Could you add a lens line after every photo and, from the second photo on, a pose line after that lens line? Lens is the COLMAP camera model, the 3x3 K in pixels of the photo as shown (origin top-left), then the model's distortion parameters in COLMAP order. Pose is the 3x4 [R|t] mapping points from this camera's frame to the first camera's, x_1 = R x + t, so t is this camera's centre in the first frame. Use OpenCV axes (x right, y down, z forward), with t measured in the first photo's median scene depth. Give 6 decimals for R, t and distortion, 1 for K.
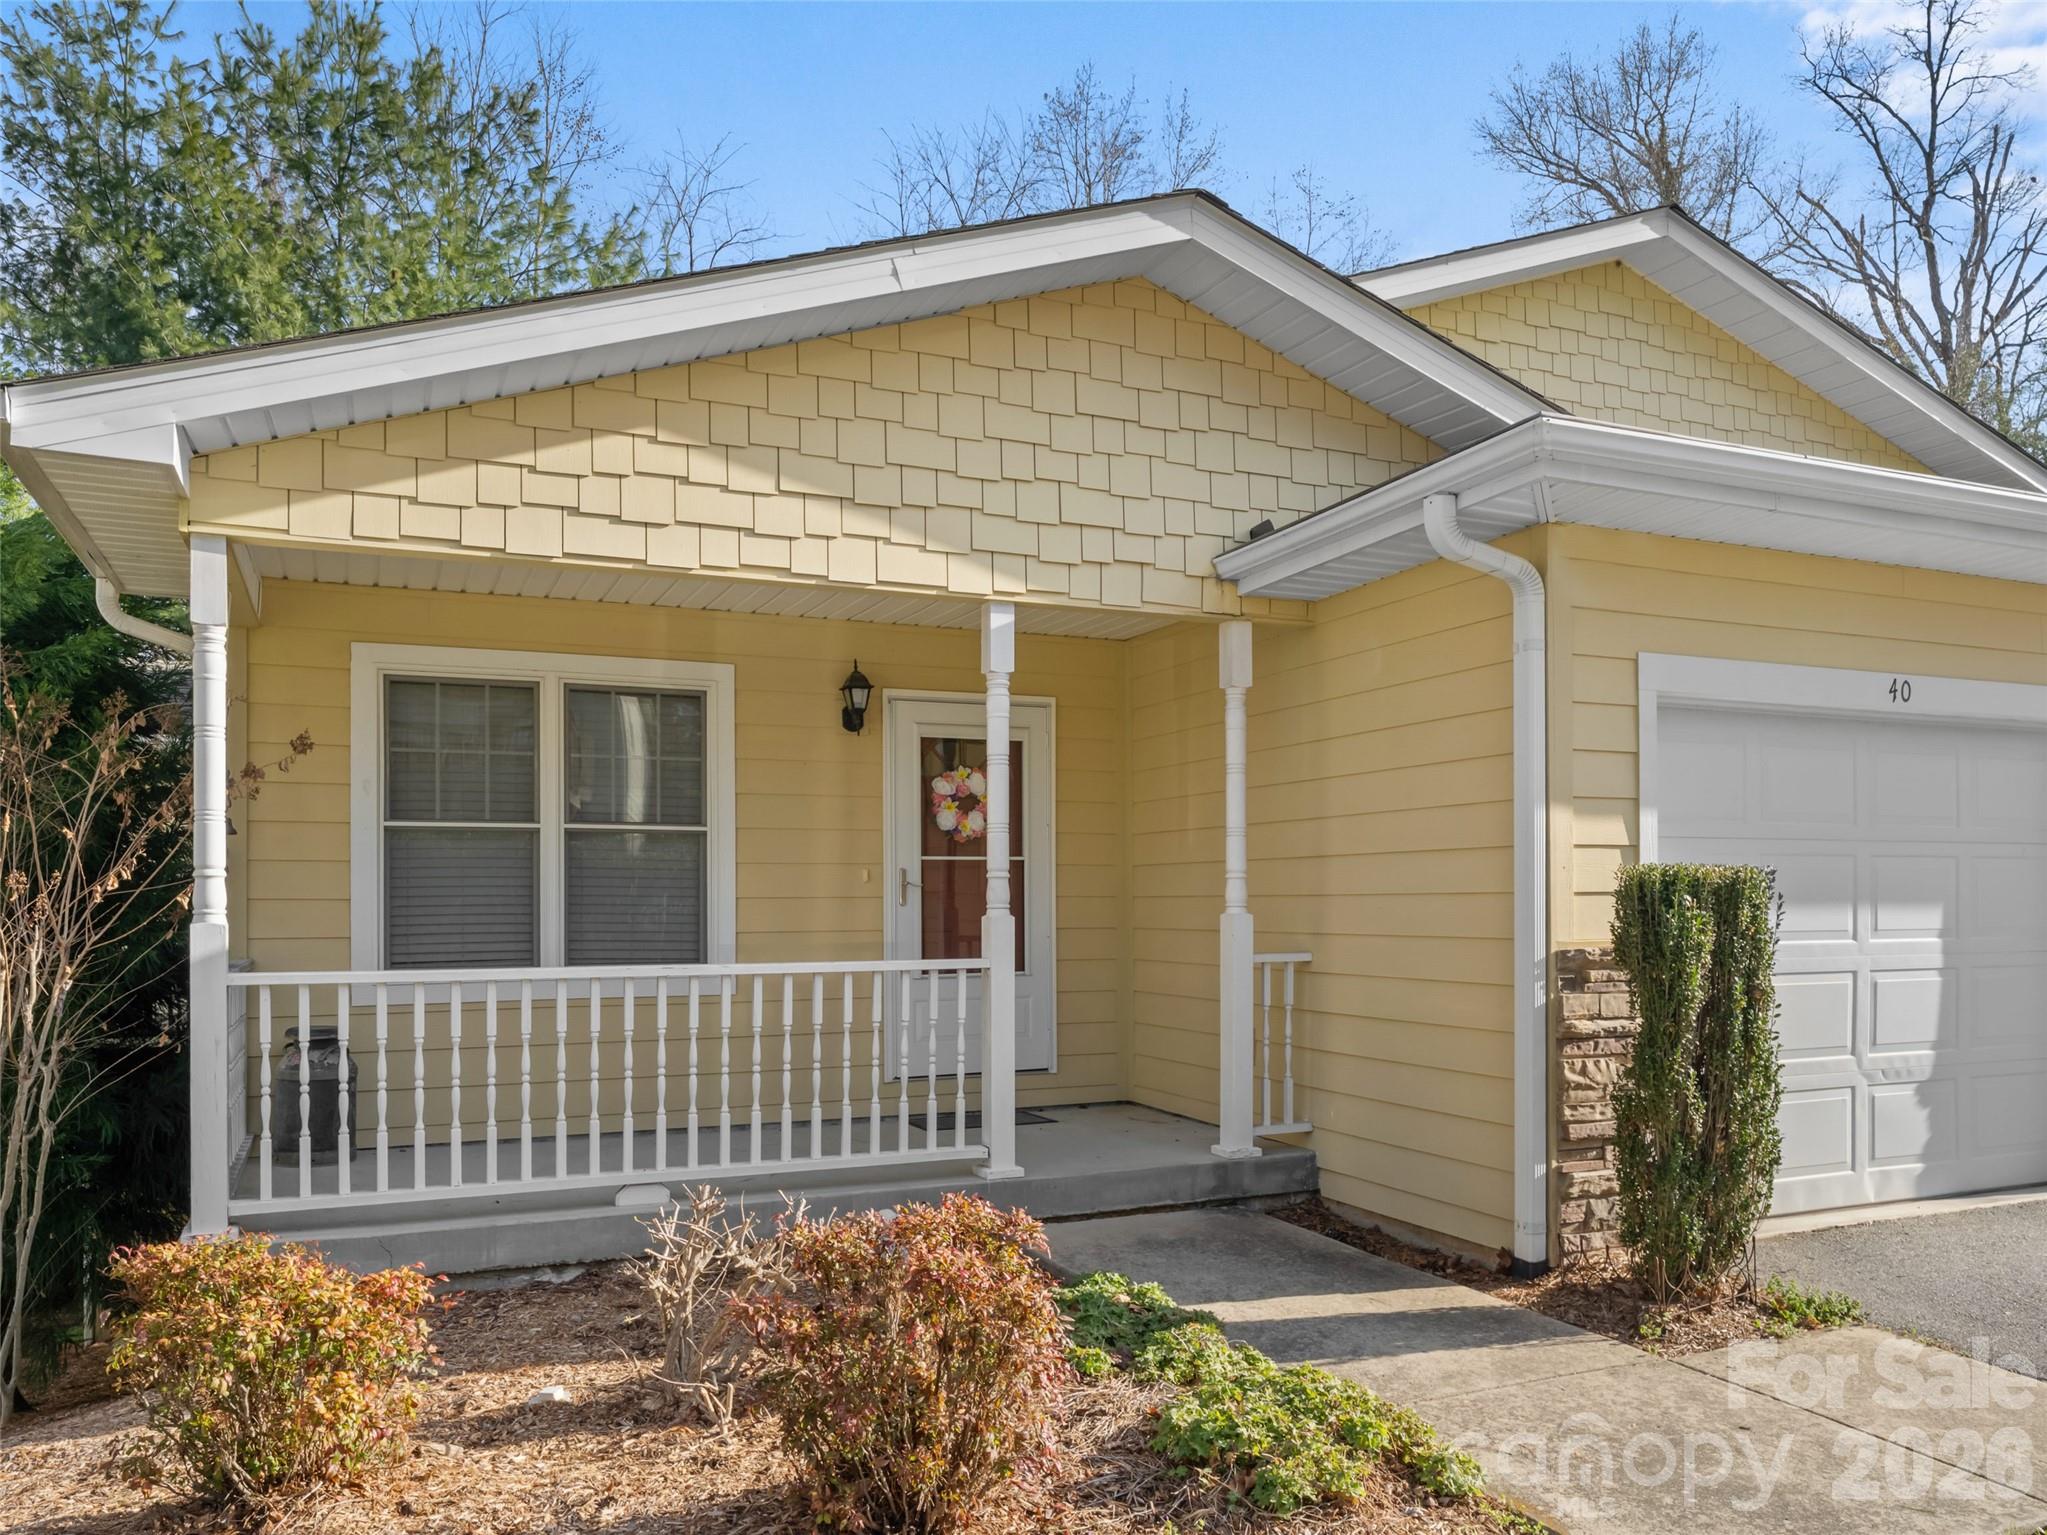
lens RADIAL K [[1292.2, 0, 1023.5], [0, 1292.2, 767.5], [0, 0, 1]] dist [0.002358, 0.001575]
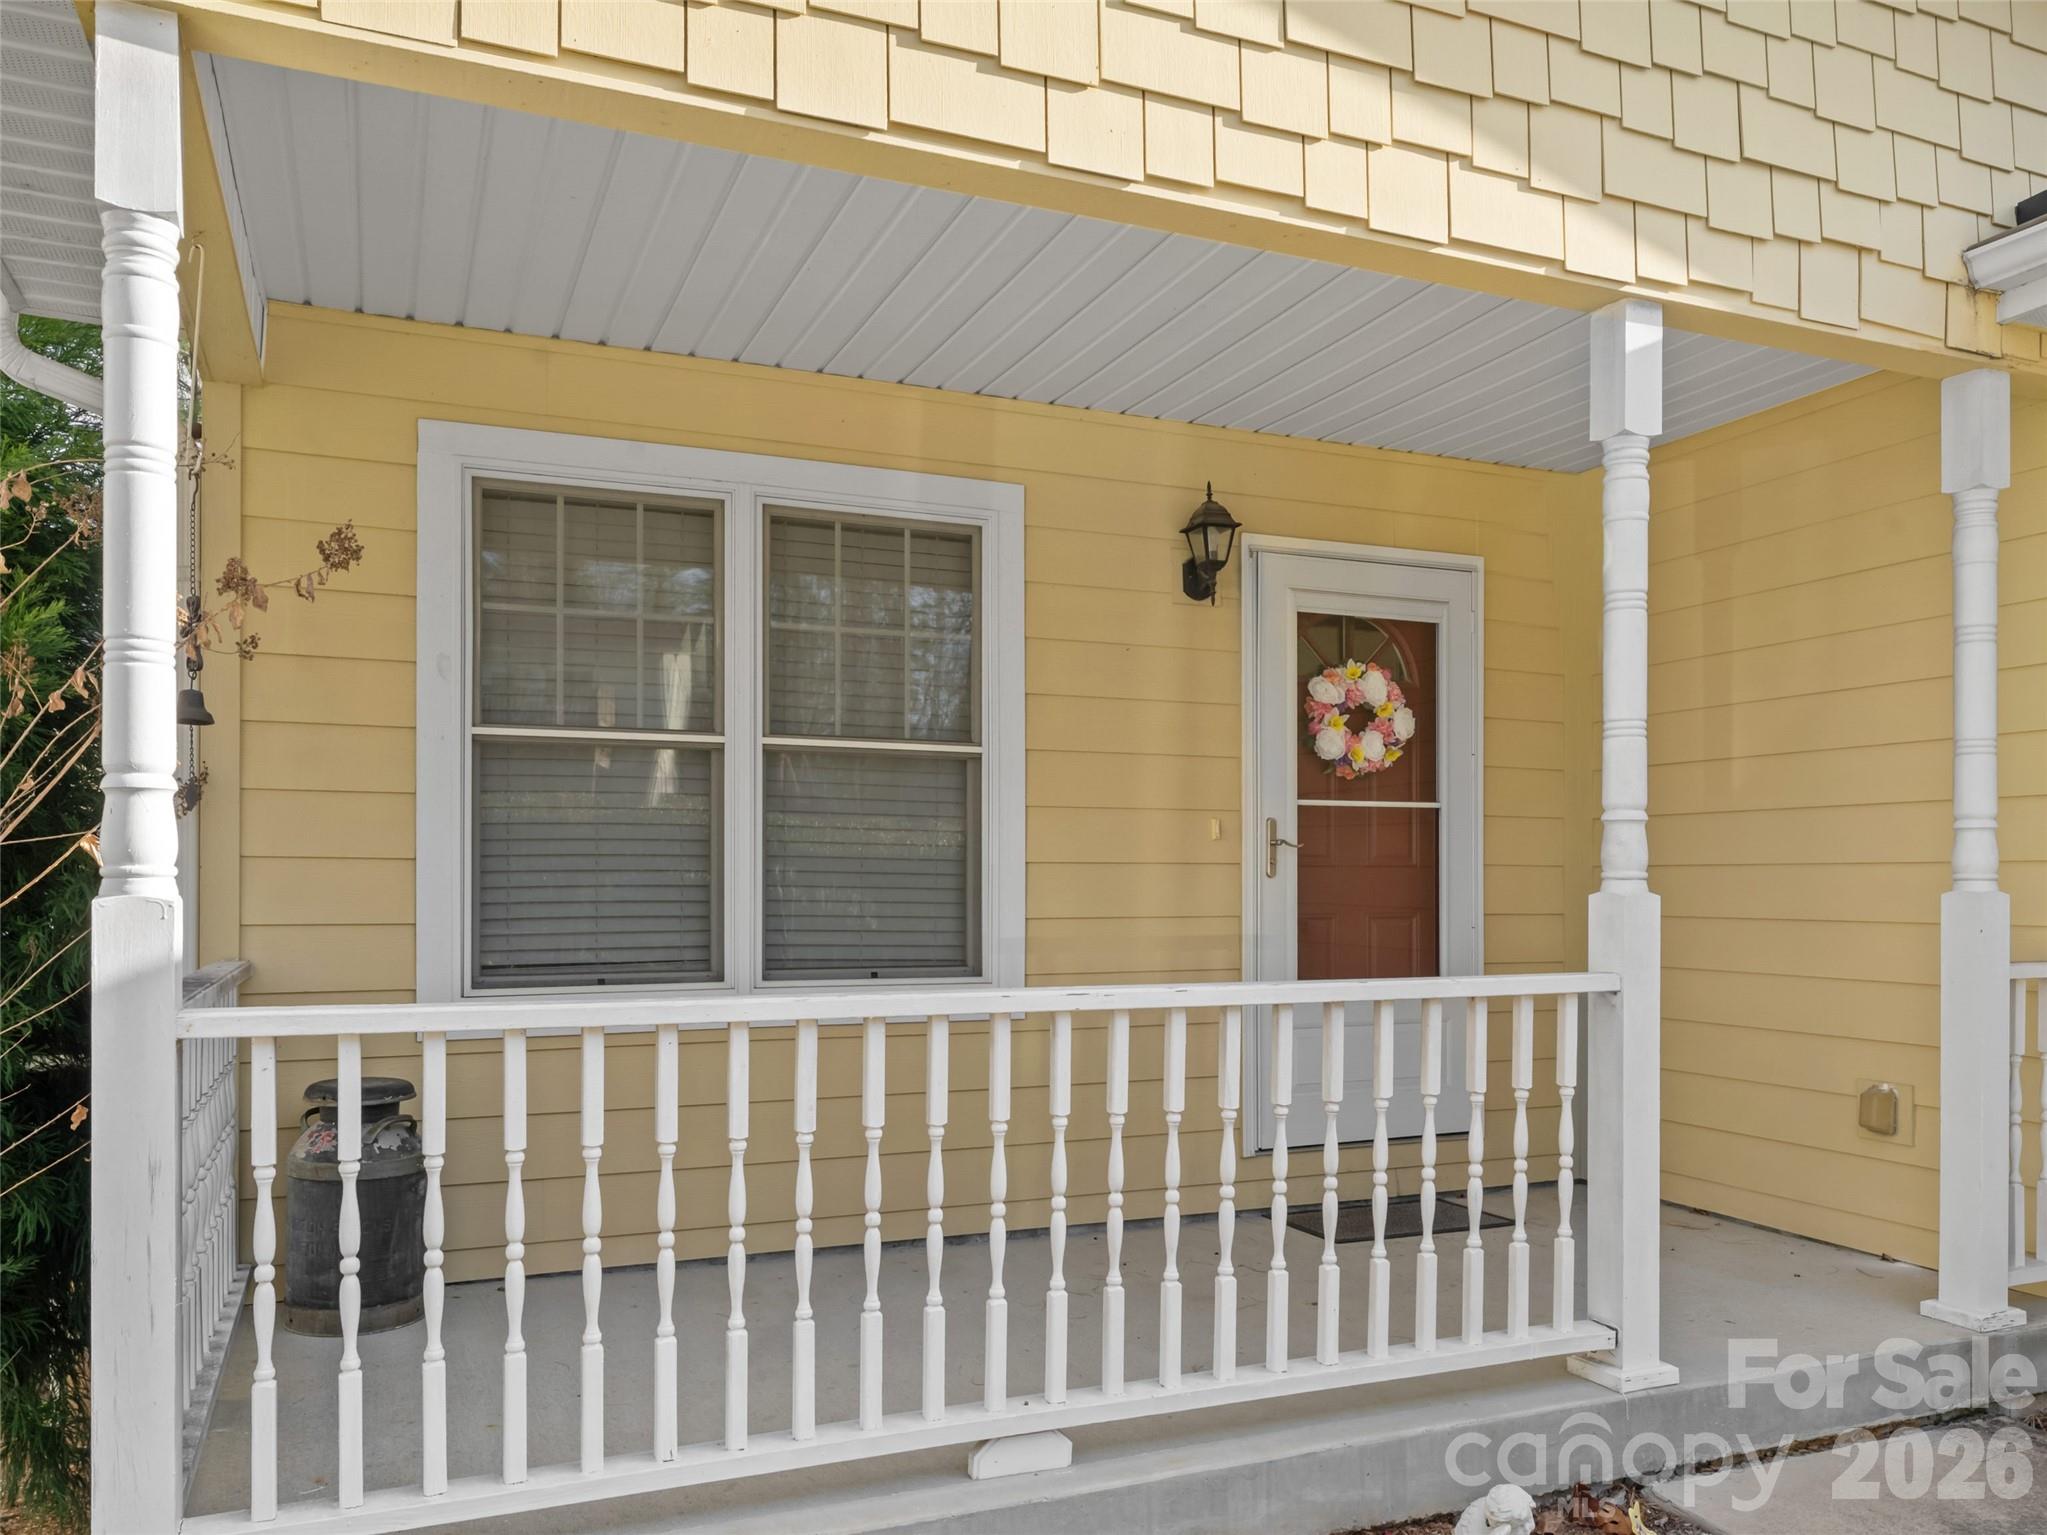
lens RADIAL K [[1306.8, 0, 1015.6], [0, 1306.8, 749.9], [0, 0, 1]] dist [0.000409, -0.001420]
pose [[0.999821, 0.003663, -0.018582, -0.248046], [-0.003616, 0.999990, 0.002572, 0.052102], [0.018591, -0.002504, 0.999824, 0.430828]]
